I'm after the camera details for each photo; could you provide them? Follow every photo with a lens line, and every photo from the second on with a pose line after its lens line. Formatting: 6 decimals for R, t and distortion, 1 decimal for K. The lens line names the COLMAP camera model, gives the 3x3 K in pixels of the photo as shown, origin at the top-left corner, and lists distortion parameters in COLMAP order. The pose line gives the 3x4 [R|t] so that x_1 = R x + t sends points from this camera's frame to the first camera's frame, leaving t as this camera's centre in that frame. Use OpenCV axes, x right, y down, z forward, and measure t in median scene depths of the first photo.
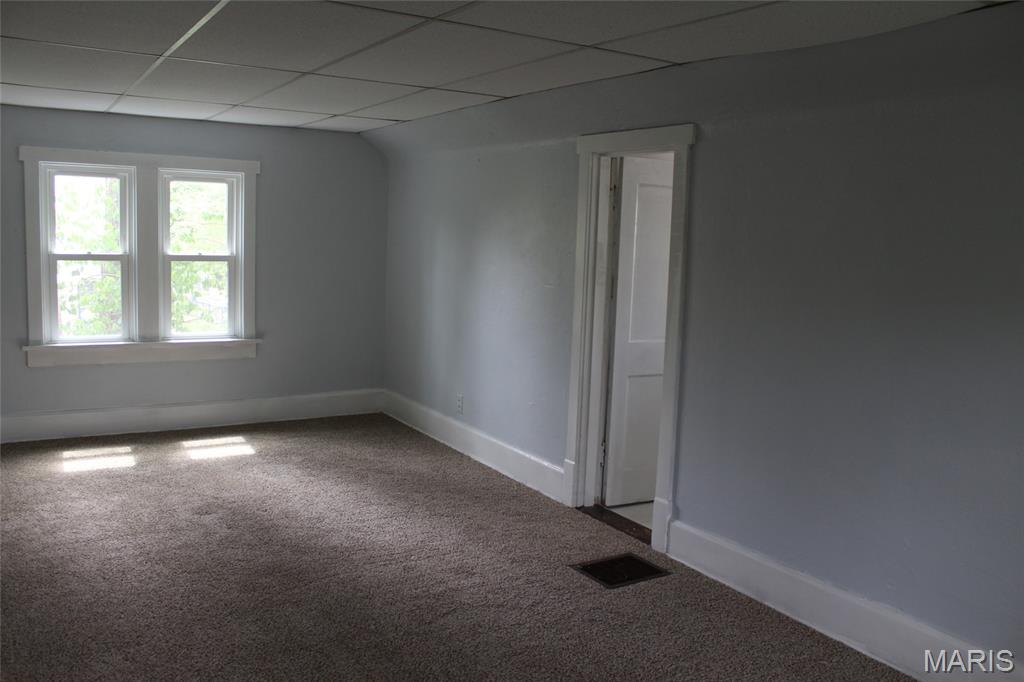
lens RADIAL K [[849.3, 0, 511.9], [0, 849.3, 340.2], [0, 0, 1]] dist [-0.158844, 0.146648]
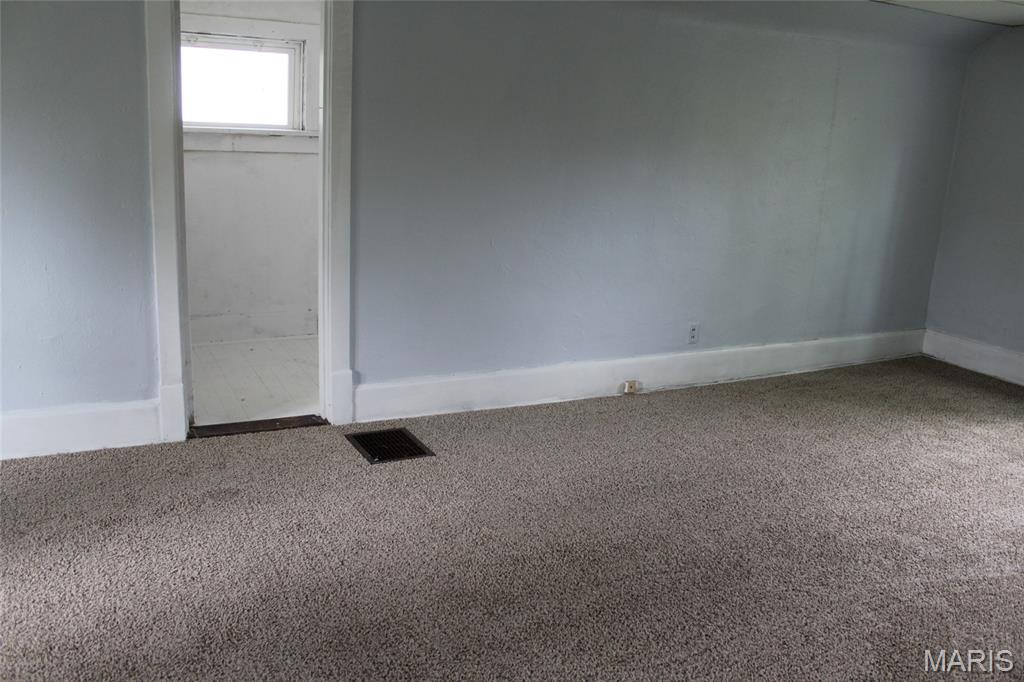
lens RADIAL K [[849.3, 0, 511.8], [0, 849.3, 340.6], [0, 0, 1]] dist [-0.158844, 0.146648]
pose [[0.088636, -0.282568, 0.955143, -0.792663], [0.076052, 0.958038, 0.276367, -0.105799], [-0.993157, 0.048144, 0.106406, 0.783691]]
